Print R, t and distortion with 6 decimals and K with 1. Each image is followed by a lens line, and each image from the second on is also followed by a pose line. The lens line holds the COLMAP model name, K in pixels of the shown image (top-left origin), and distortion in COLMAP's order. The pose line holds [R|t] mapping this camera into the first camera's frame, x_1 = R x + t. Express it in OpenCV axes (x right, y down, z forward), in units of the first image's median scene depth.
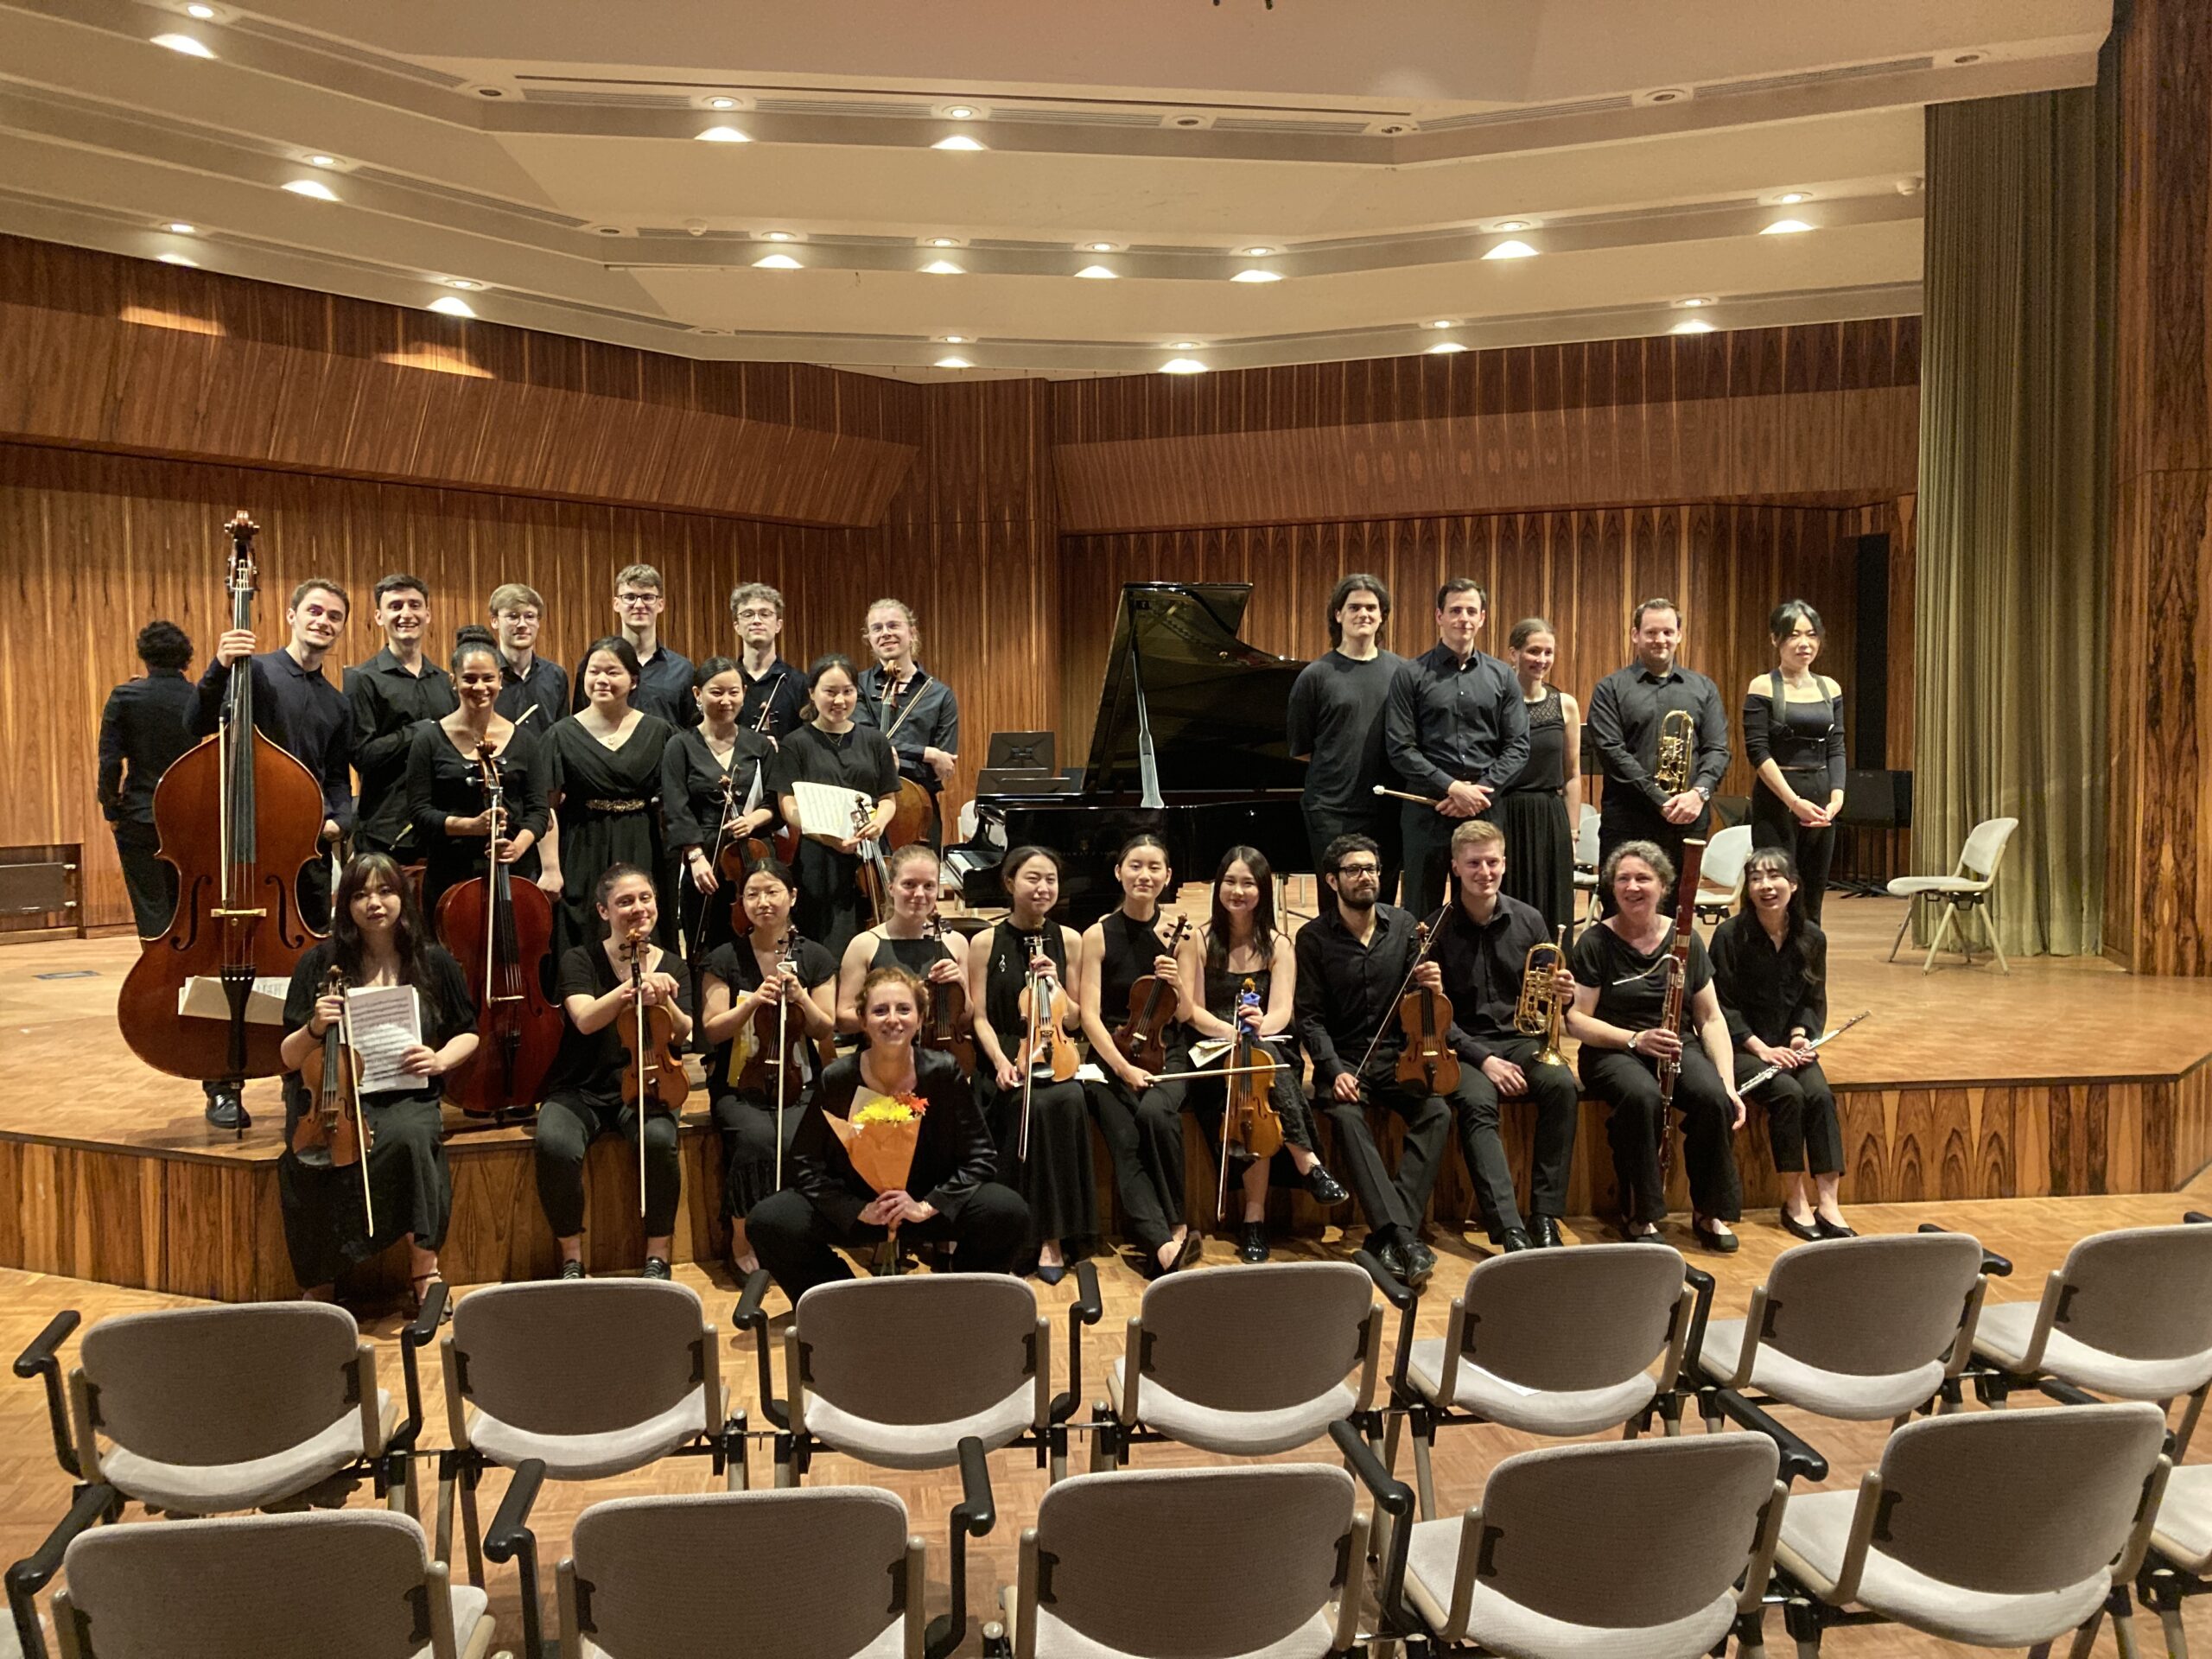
lens RADIAL K [[1857.8, 0, 1110.2], [0, 1857.8, 827.2], [0, 0, 1]] dist [0.032005, -0.042735]
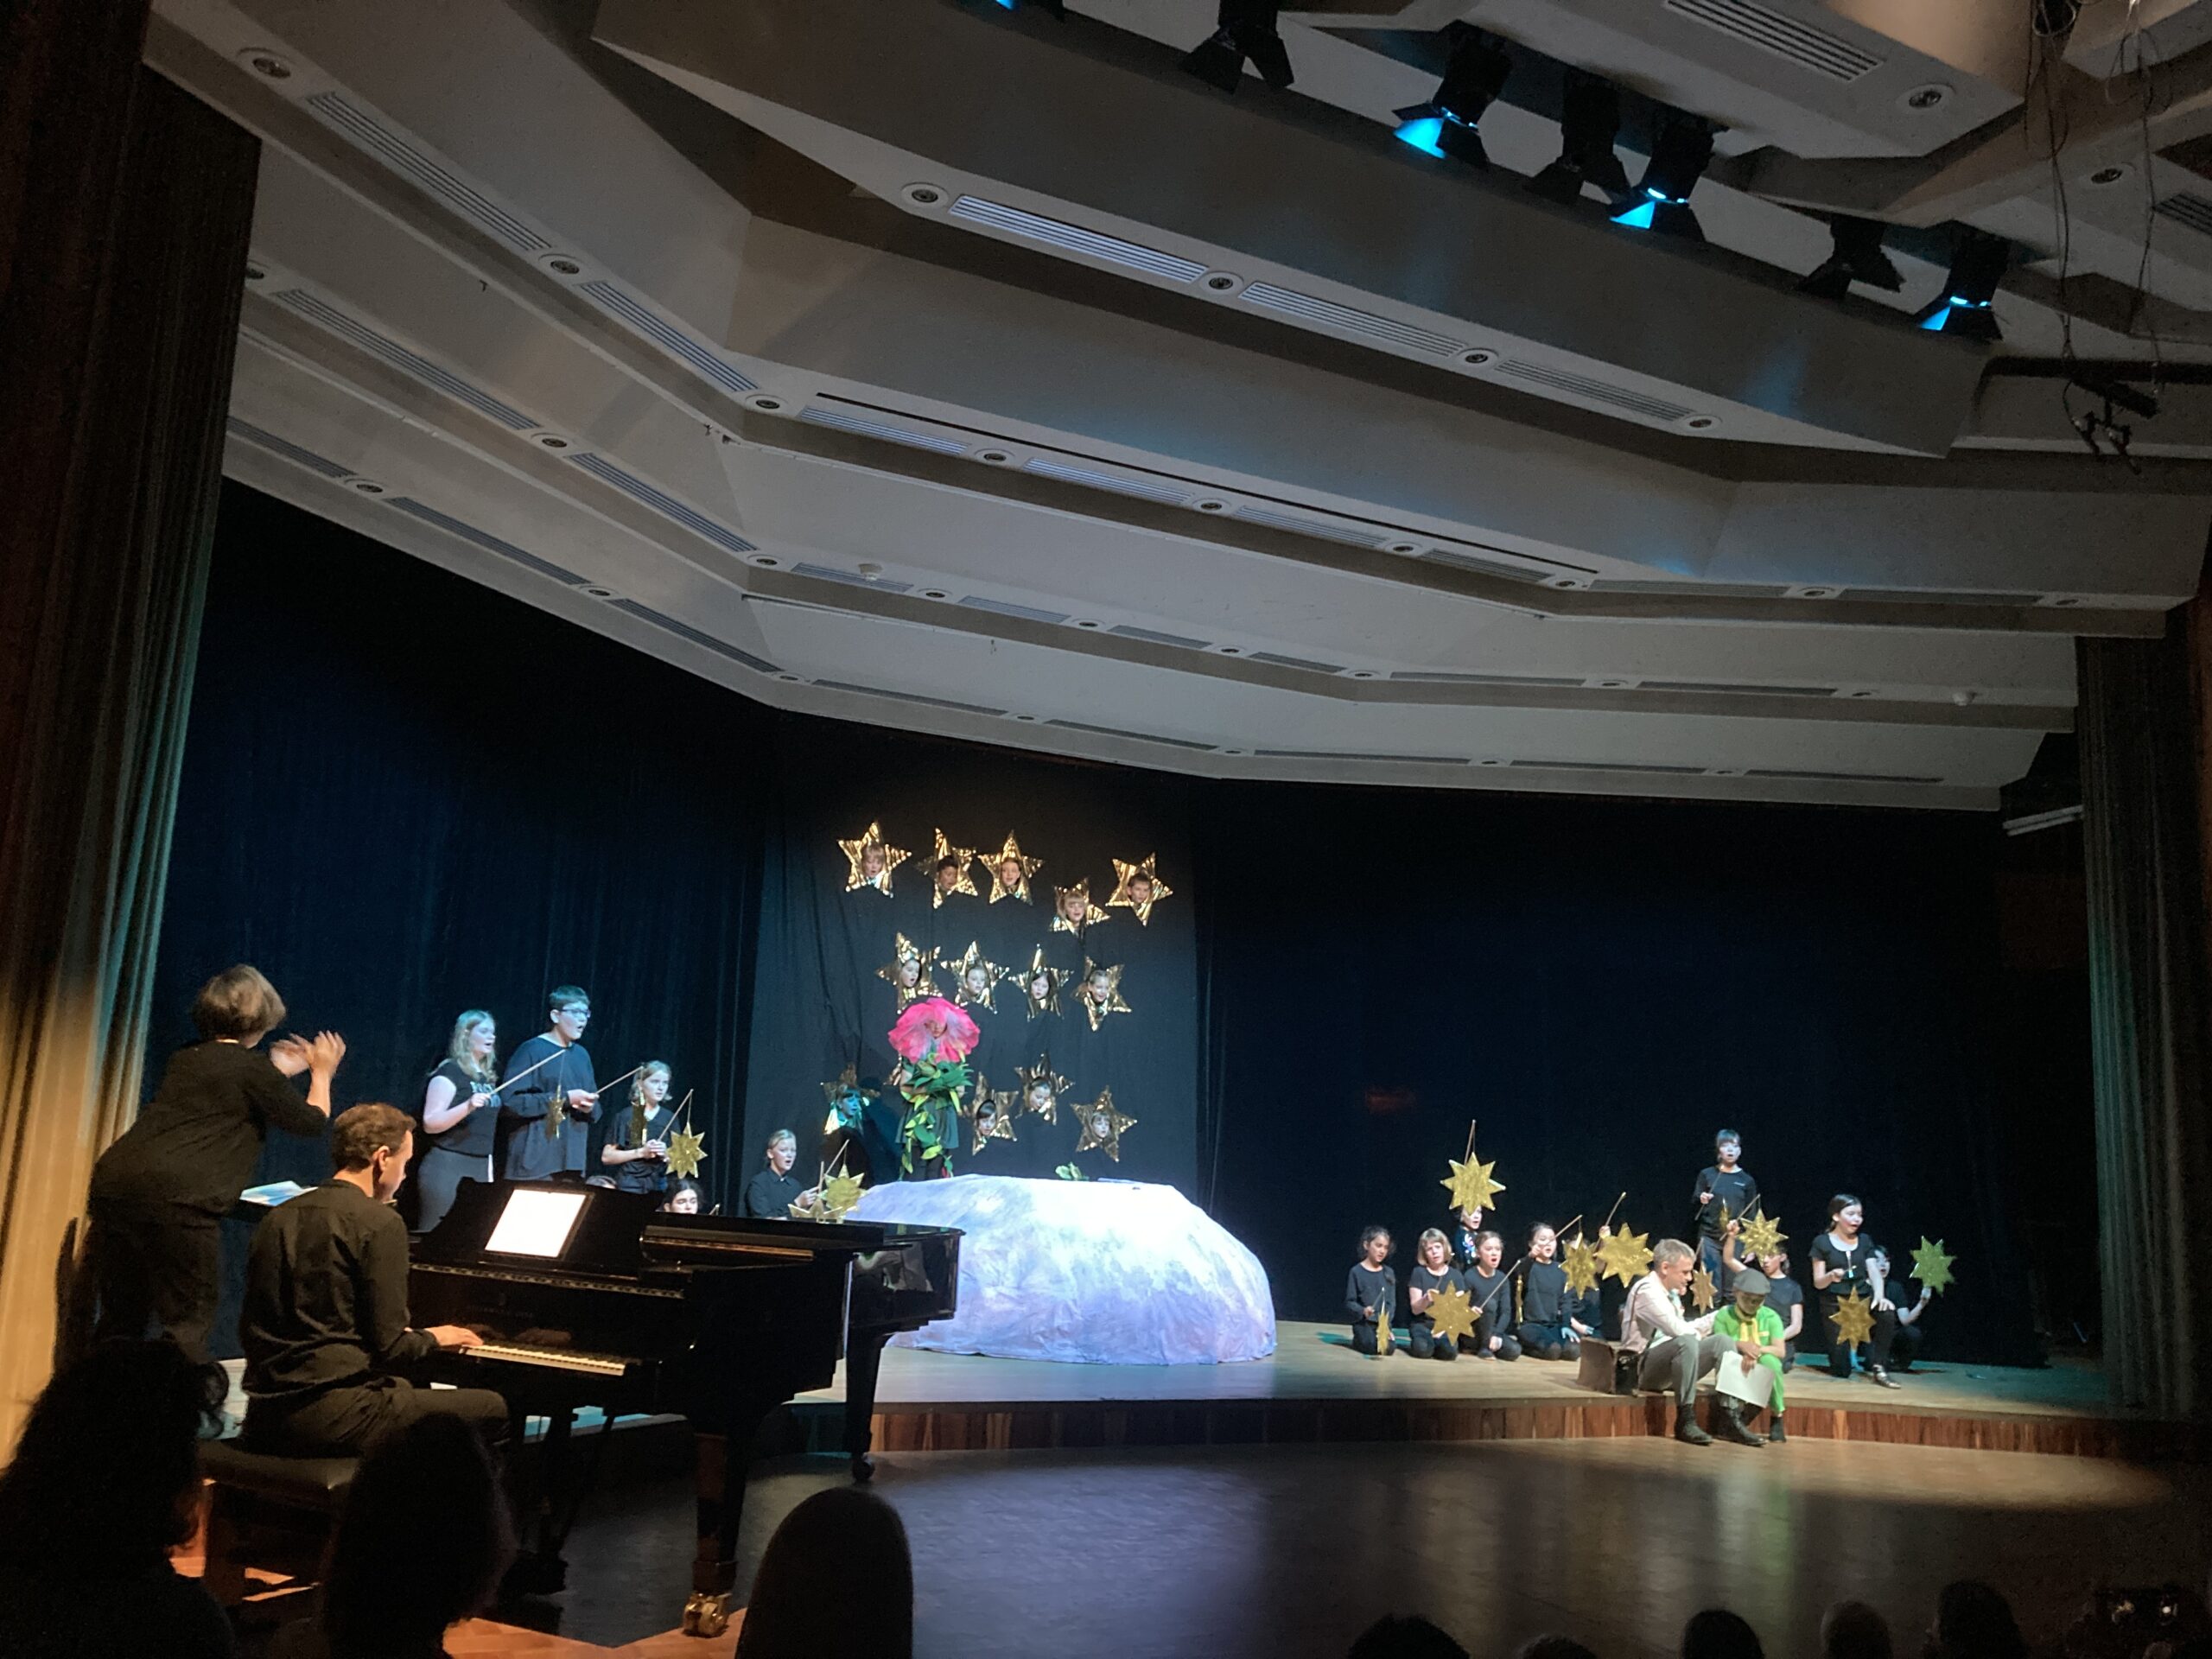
lens RADIAL K [[1857.8, 0, 1104.2], [0, 1857.8, 816.3], [0, 0, 1]] dist [0.032005, -0.042735]
pose [[0.948398, 0.109476, 0.297582, -0.380655], [-0.041993, 0.973605, -0.224342, 0.003441], [-0.314288, 0.200269, 0.927963, 0.120809]]
